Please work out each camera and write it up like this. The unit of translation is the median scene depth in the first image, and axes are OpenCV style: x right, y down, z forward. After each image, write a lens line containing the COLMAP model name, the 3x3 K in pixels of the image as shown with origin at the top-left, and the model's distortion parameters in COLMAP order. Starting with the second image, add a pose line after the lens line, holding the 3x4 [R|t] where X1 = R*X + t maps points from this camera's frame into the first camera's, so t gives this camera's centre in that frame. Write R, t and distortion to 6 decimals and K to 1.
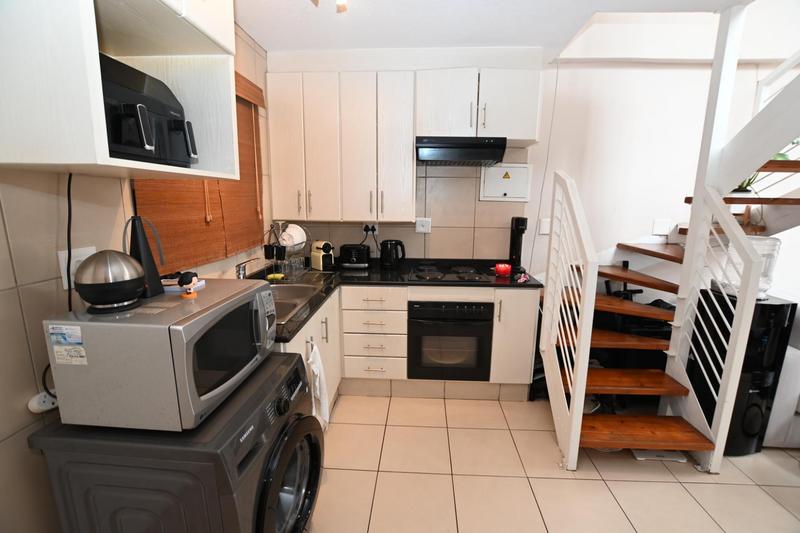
lens RADIAL K [[354.5, 0, 402.0], [0, 354.5, 267.1], [0, 0, 1]] dist [-0.027585, 0.003959]
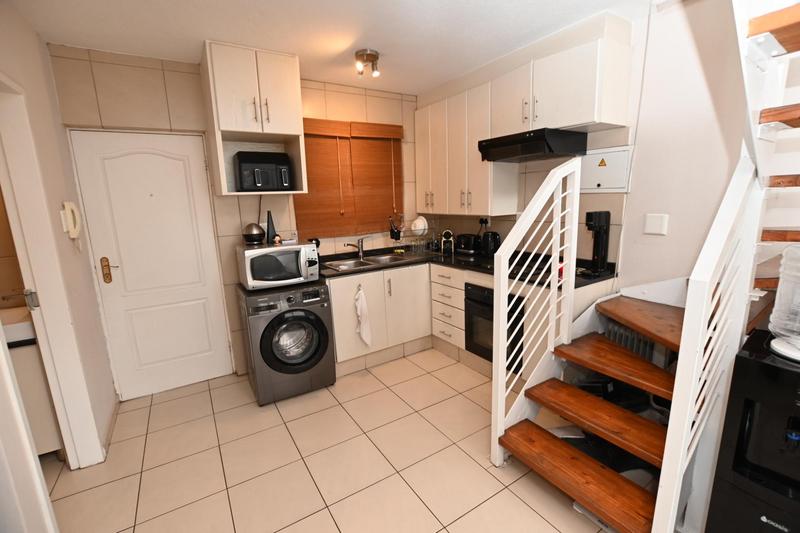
lens RADIAL K [[354.5, 0, 401.3], [0, 354.5, 268.1], [0, 0, 1]] dist [-0.027585, 0.003959]
pose [[0.577166, 0.128326, -0.806481, 0.793368], [-0.113239, 0.990612, 0.076584, -0.017118], [0.808737, 0.047123, 0.586279, 0.124594]]
